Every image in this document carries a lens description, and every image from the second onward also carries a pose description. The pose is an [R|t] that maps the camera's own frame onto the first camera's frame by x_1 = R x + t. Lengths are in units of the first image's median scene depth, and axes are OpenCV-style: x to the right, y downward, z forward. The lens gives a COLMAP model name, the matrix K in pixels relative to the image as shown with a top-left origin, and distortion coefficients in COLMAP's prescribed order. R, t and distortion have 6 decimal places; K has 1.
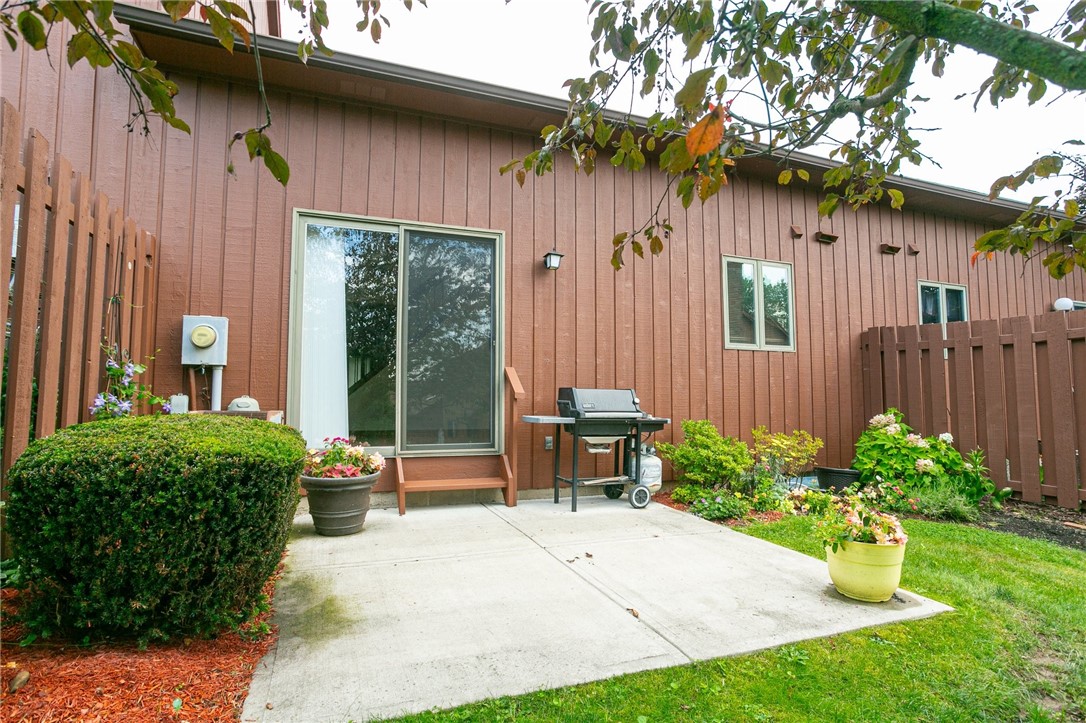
lens RADIAL K [[577.8, 0, 553.6], [0, 577.8, 360.6], [0, 0, 1]] dist [-0.044140, 0.021307]
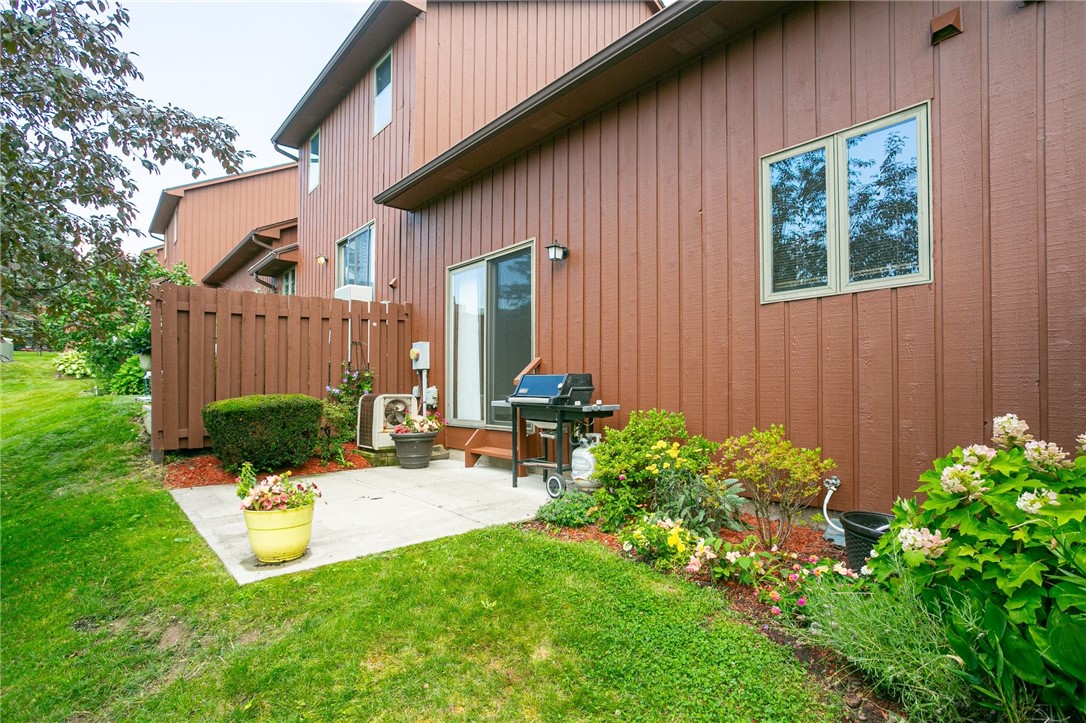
lens RADIAL K [[577.8, 0, 516.5], [0, 577.8, 374.0], [0, 0, 1]] dist [-0.044140, 0.021307]
pose [[0.251311, -0.028850, -0.967476, 1.025089], [0.072071, 0.997339, -0.011019, 0.054708], [0.965220, -0.066958, 0.252721, 0.687394]]
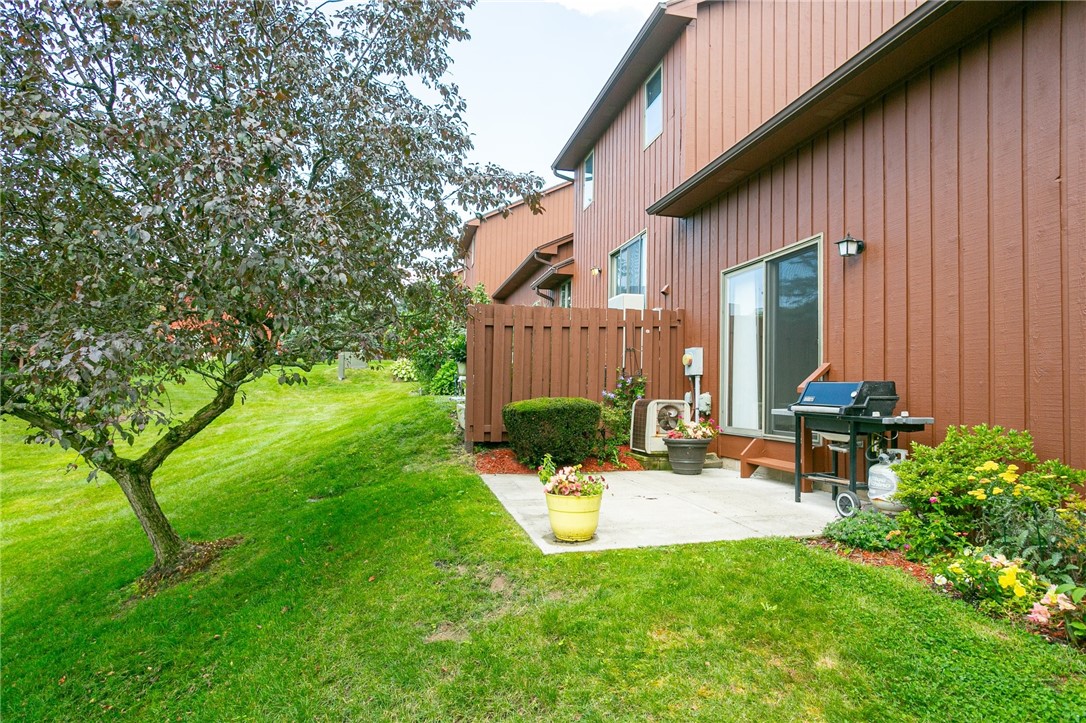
lens RADIAL K [[577.8, 0, 500.1], [0, 577.8, 370.6], [0, 0, 1]] dist [-0.044140, 0.021307]
pose [[-0.227153, -0.043567, -0.972884, 1.071971], [0.050678, 0.997116, -0.056484, 0.054491], [0.972540, -0.062134, -0.224290, 0.674786]]
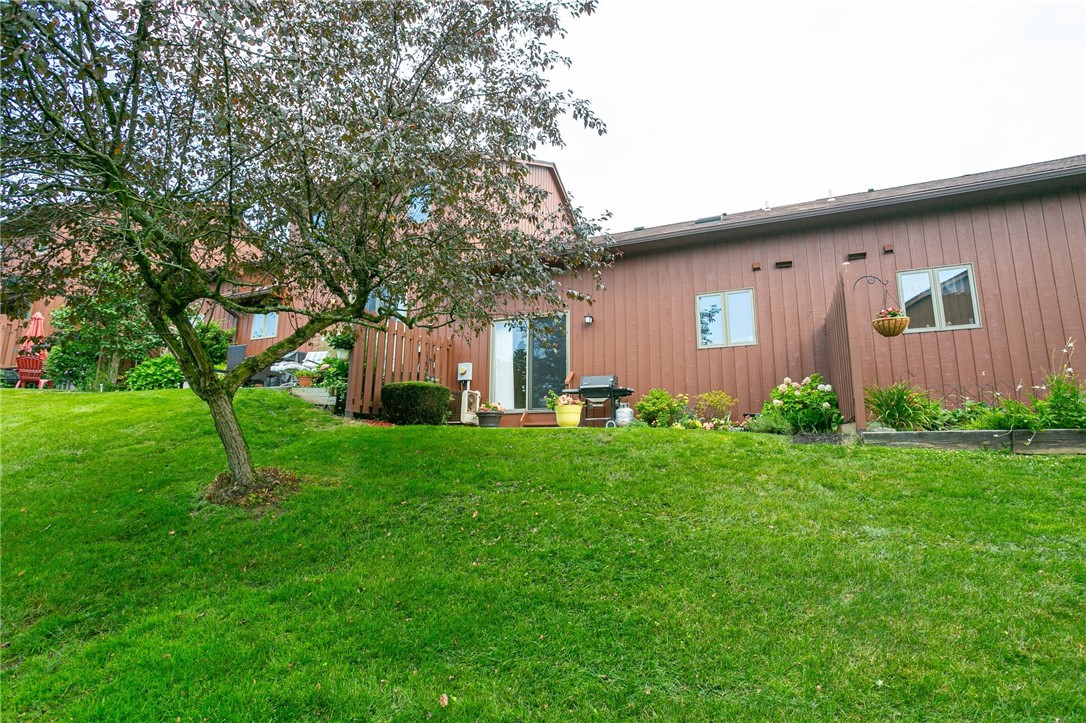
lens RADIAL K [[577.8, 0, 546.3], [0, 577.8, 352.6], [0, 0, 1]] dist [-0.044140, 0.021307]
pose [[0.689143, -0.138004, -0.711362, 1.440181], [0.049494, 0.988369, -0.143795, 0.254052], [0.722933, 0.063887, 0.687958, -0.577730]]
